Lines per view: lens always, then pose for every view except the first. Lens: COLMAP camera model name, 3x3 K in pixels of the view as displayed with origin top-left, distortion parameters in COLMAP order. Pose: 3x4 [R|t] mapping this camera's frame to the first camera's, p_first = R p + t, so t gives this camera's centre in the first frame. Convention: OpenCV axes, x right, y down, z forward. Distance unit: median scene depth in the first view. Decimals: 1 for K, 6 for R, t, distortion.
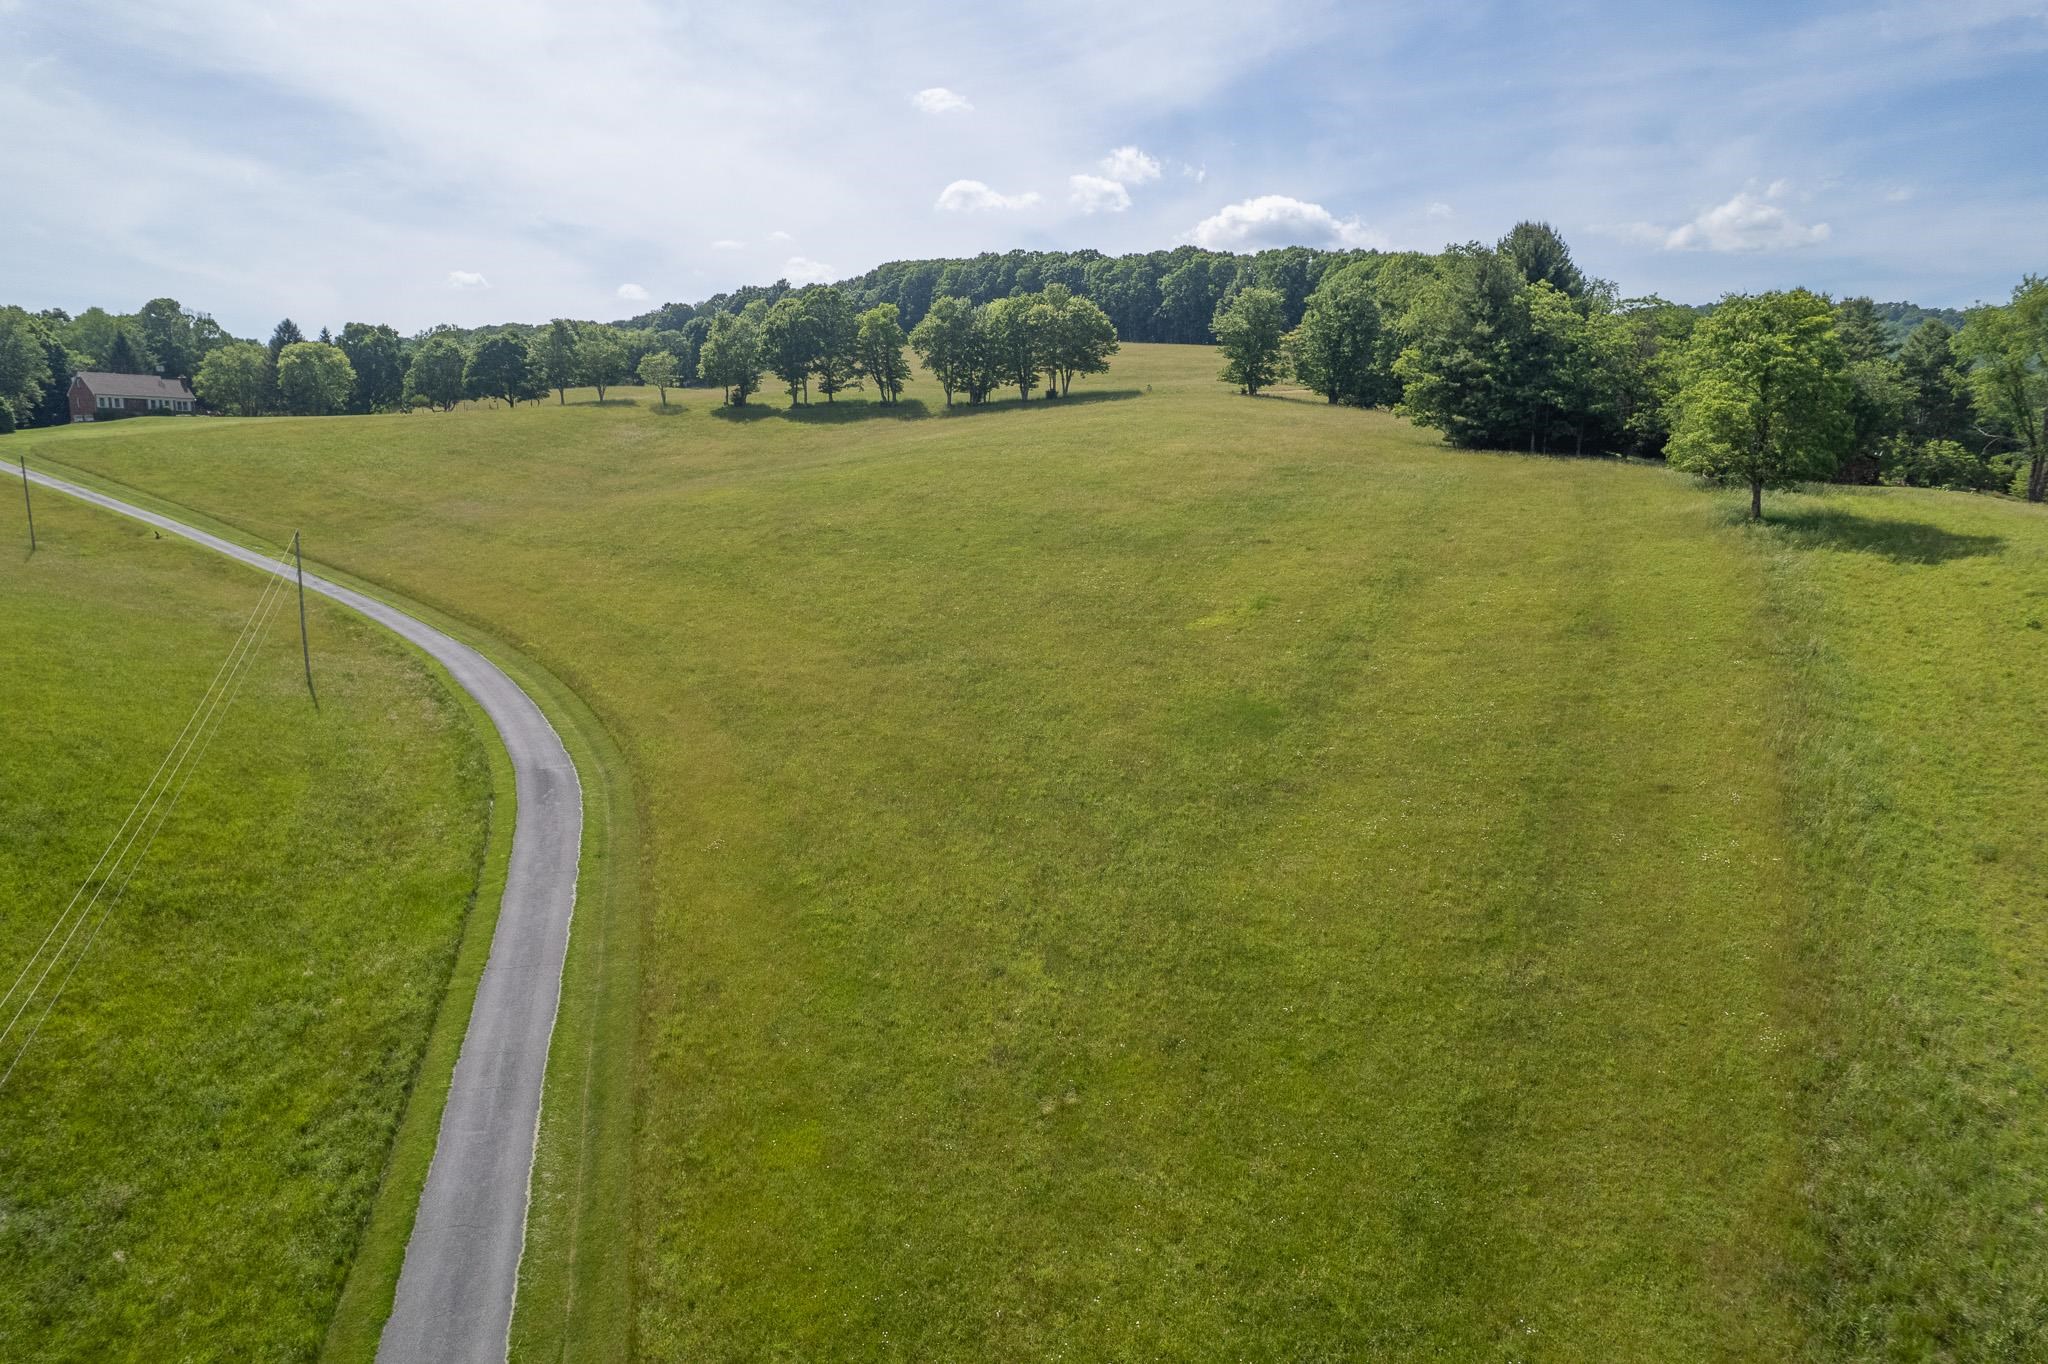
lens RADIAL K [[1310.1, 0, 1030.5], [0, 1310.1, 681.1], [0, 0, 1]] dist [-0.080517, 0.072381]
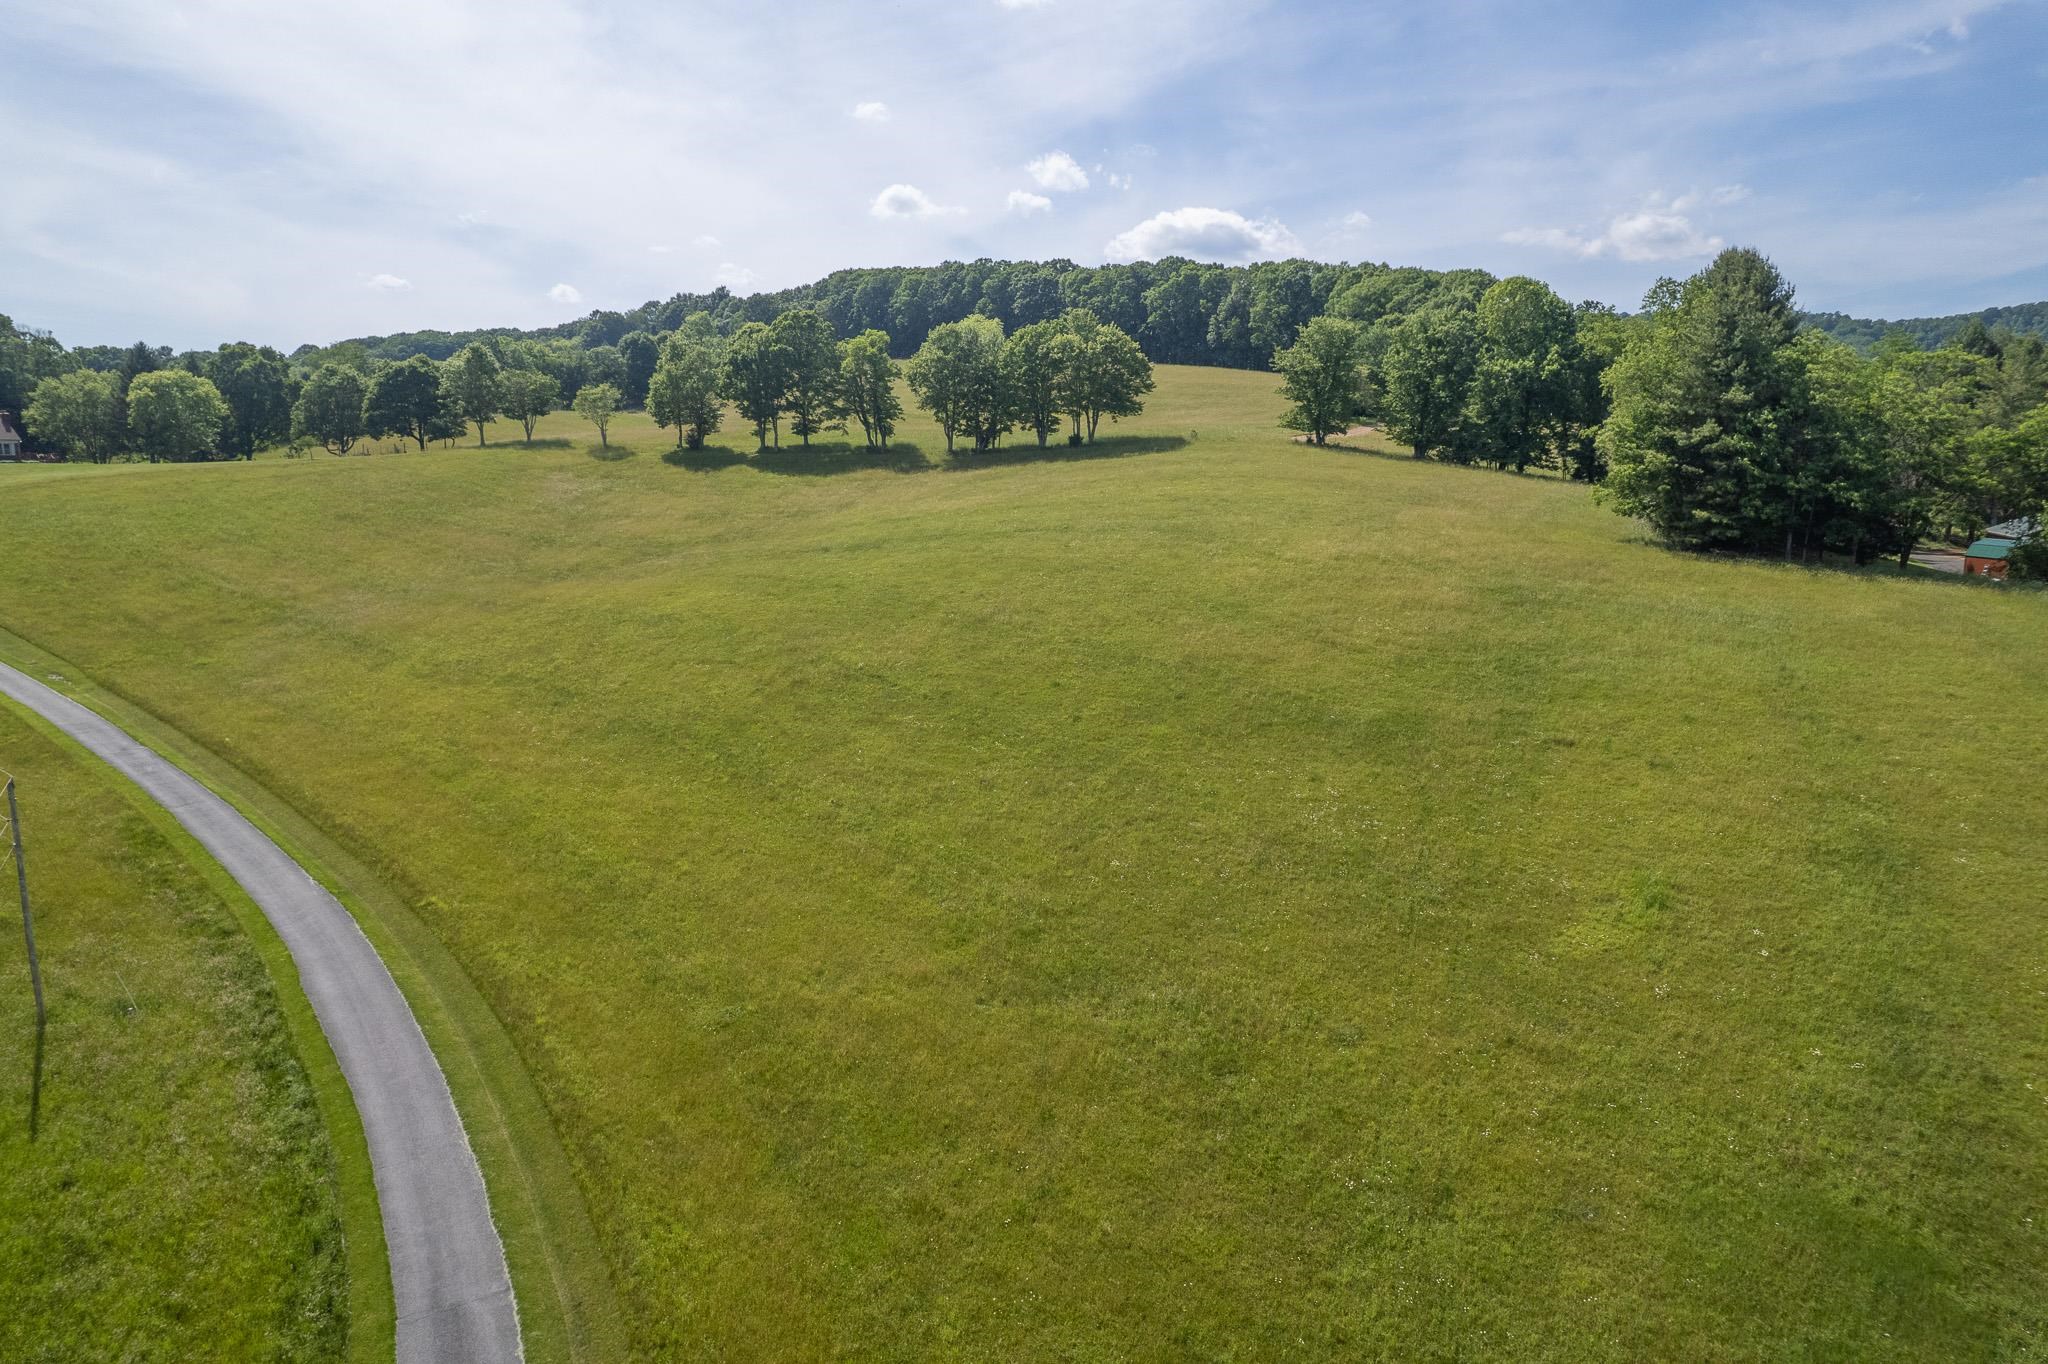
lens RADIAL K [[1310.1, 0, 1029.6], [0, 1310.1, 679.3], [0, 0, 1]] dist [-0.080517, 0.072381]
pose [[0.998631, -0.008732, 0.051578, -0.091041], [0.008886, 0.999957, -0.002754, -0.100738], [-0.051552, 0.003208, 0.998665, 0.256114]]
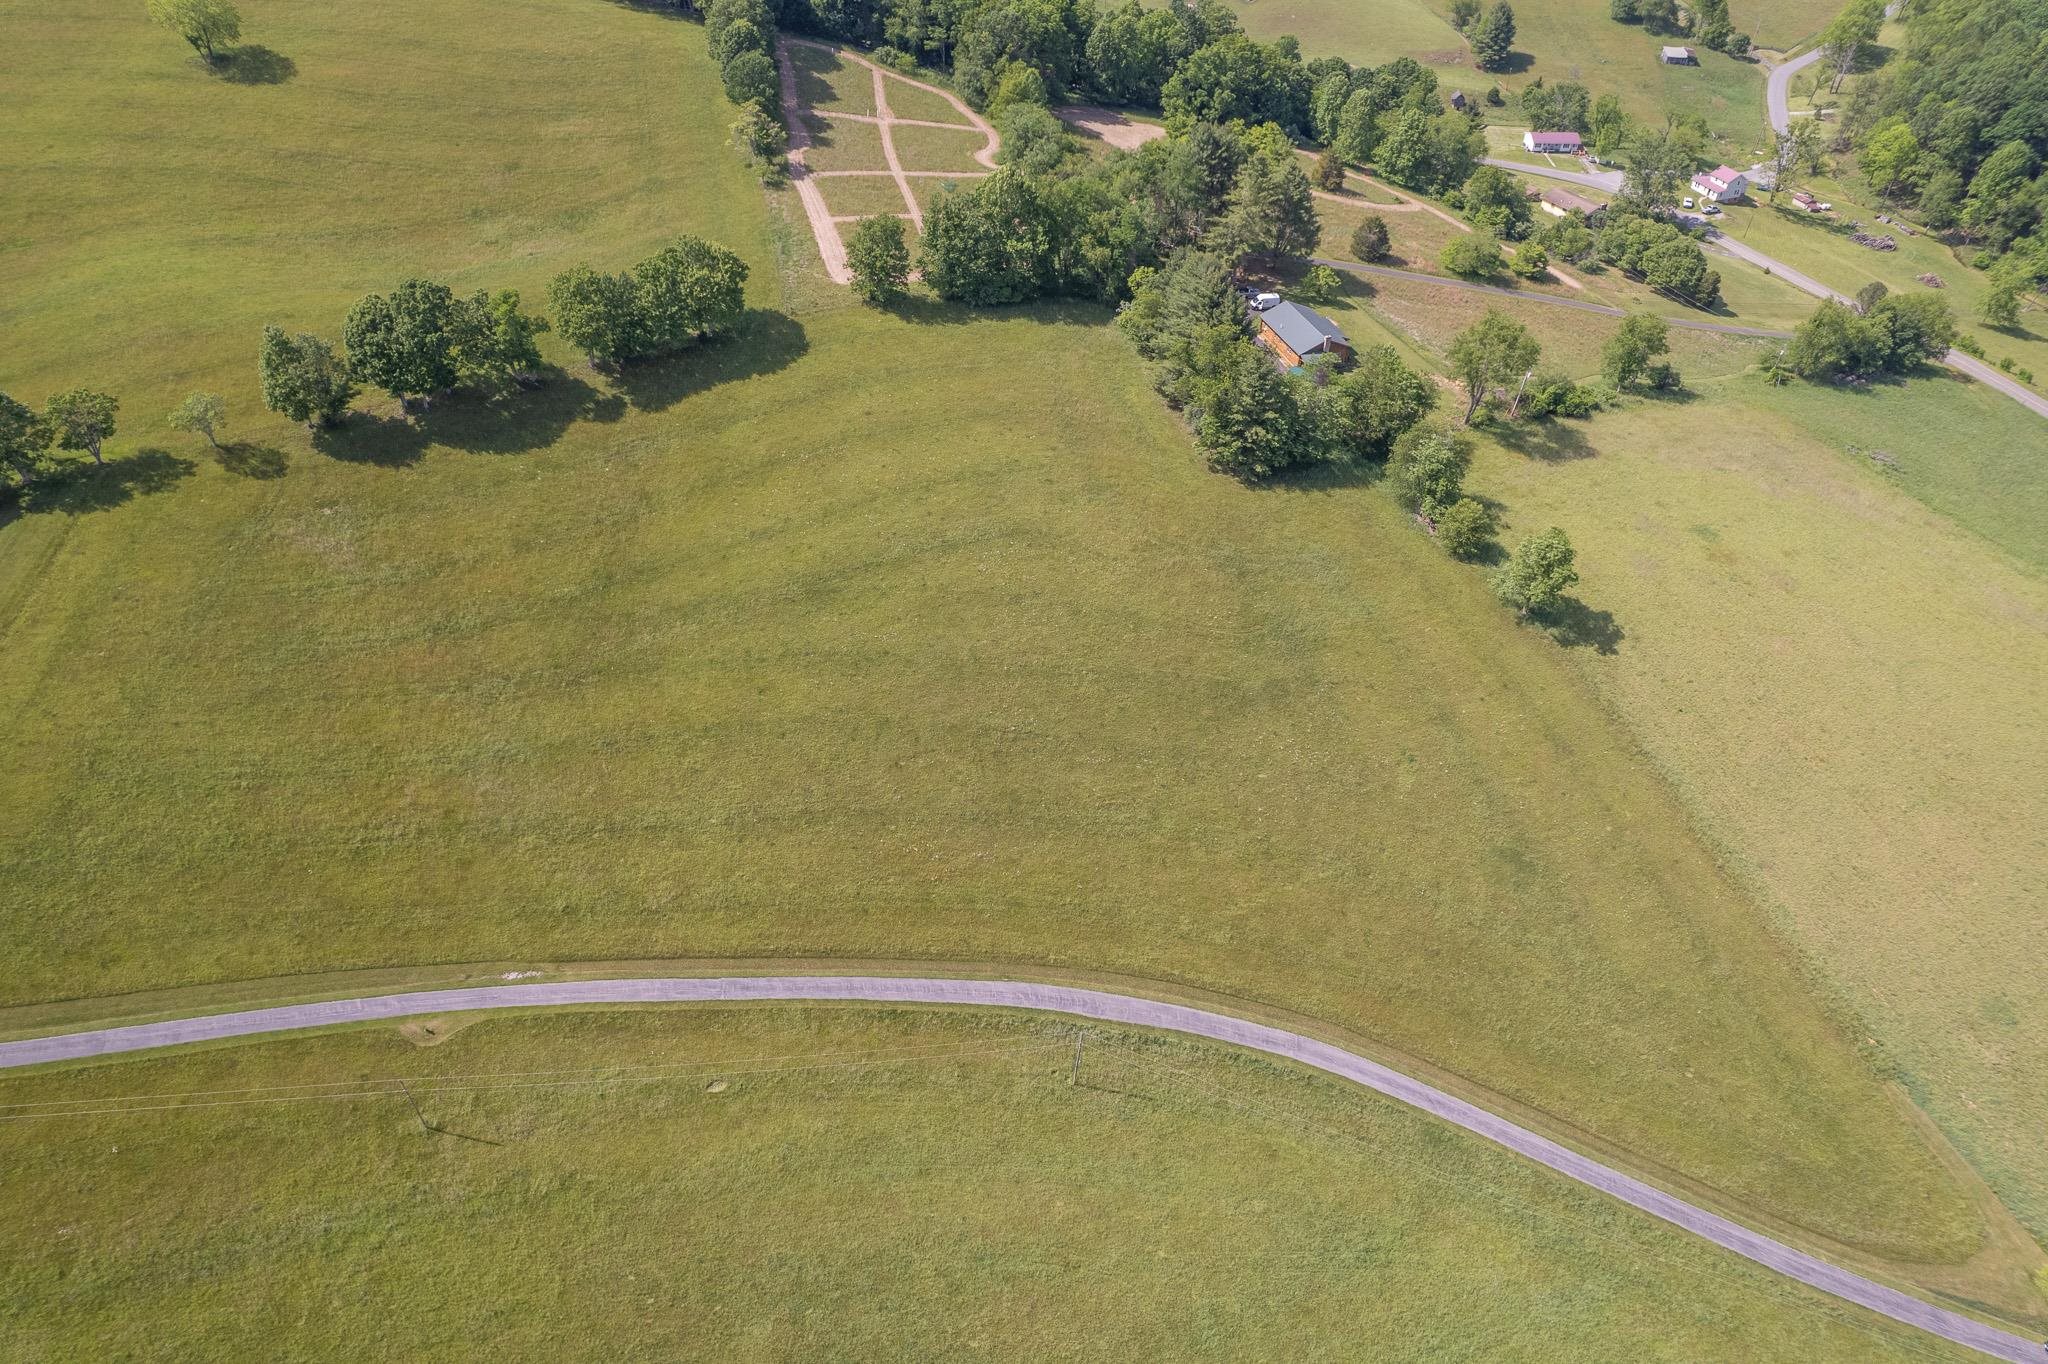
lens RADIAL K [[1310.1, 0, 1028.5], [0, 1310.1, 680.0], [0, 0, 1]] dist [-0.080517, 0.072381]
pose [[0.666533, -0.501500, 0.551572, -0.821019], [0.120818, 0.802781, 0.583905, -0.902742], [-0.735620, -0.322552, 0.595670, 0.151548]]
